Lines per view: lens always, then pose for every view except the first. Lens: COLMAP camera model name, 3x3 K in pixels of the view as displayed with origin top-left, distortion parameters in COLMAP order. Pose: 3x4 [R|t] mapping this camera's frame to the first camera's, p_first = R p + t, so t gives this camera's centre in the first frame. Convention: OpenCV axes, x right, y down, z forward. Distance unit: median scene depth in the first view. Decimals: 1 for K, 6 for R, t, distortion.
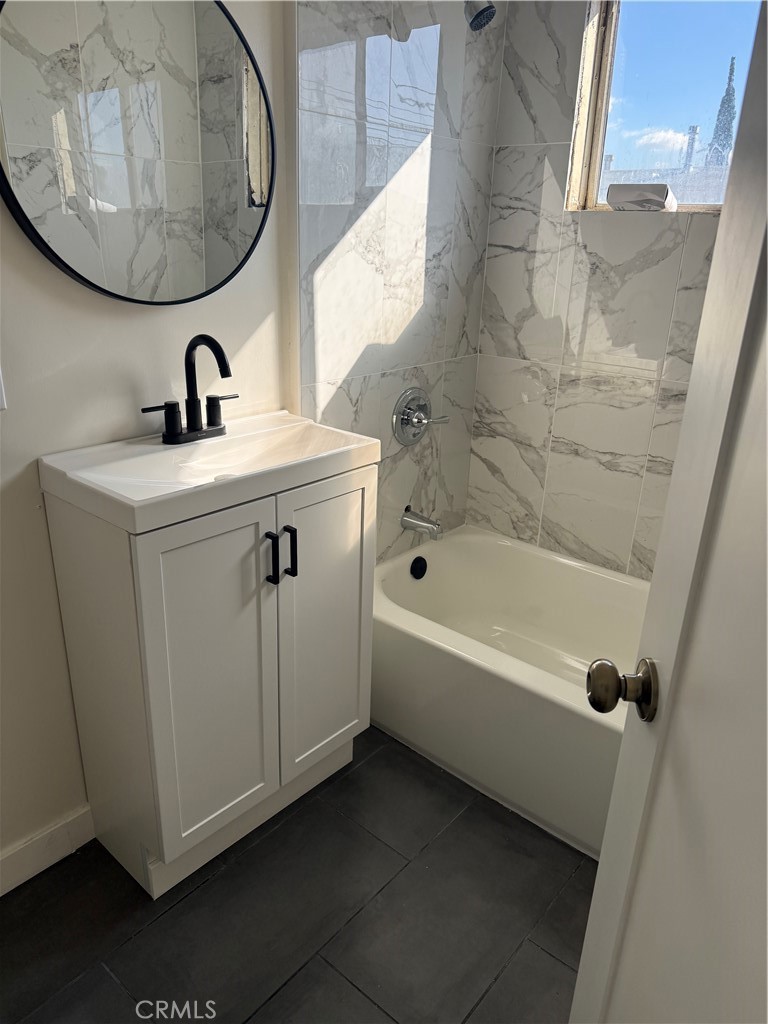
lens RADIAL K [[688.1, 0, 384.0], [0, 688.1, 512.0], [0, 0, 1]] dist [0.080625, -0.115635]
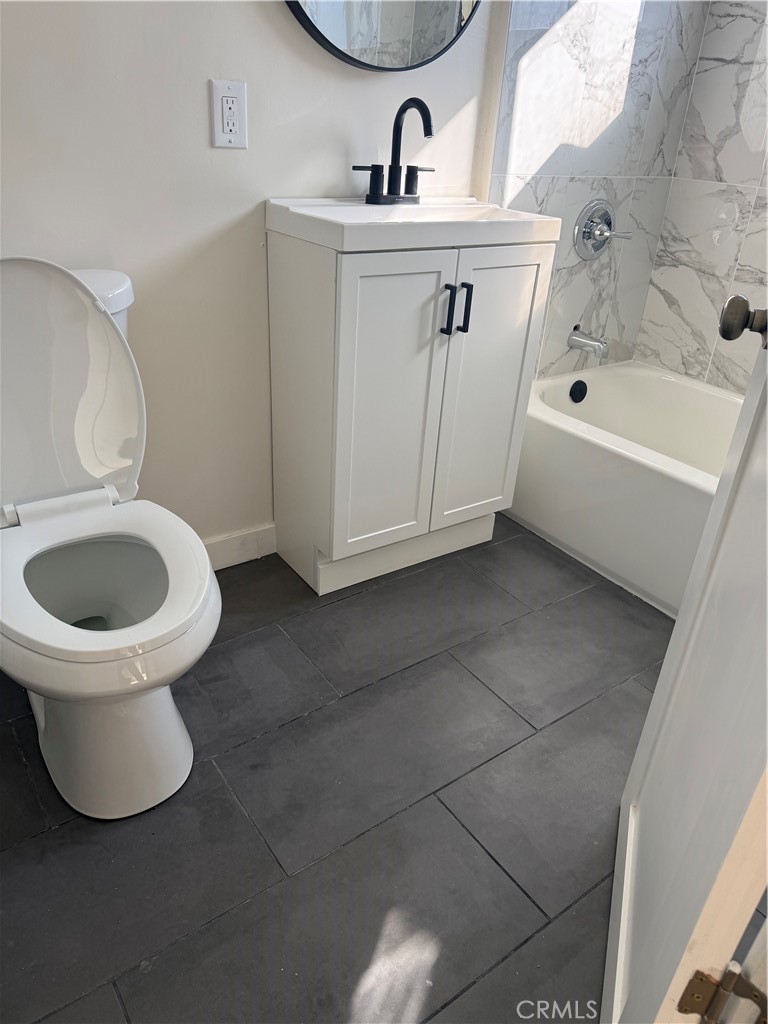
lens RADIAL K [[720.9, 0, 384.0], [0, 720.9, 512.0], [0, 0, 1]] dist [-0.030073, 0.004839]
pose [[0.969160, 0.140883, -0.202192, 0.013042], [-0.118462, 0.985795, 0.119060, 0.197112], [0.216094, -0.091437, 0.972082, -0.134590]]
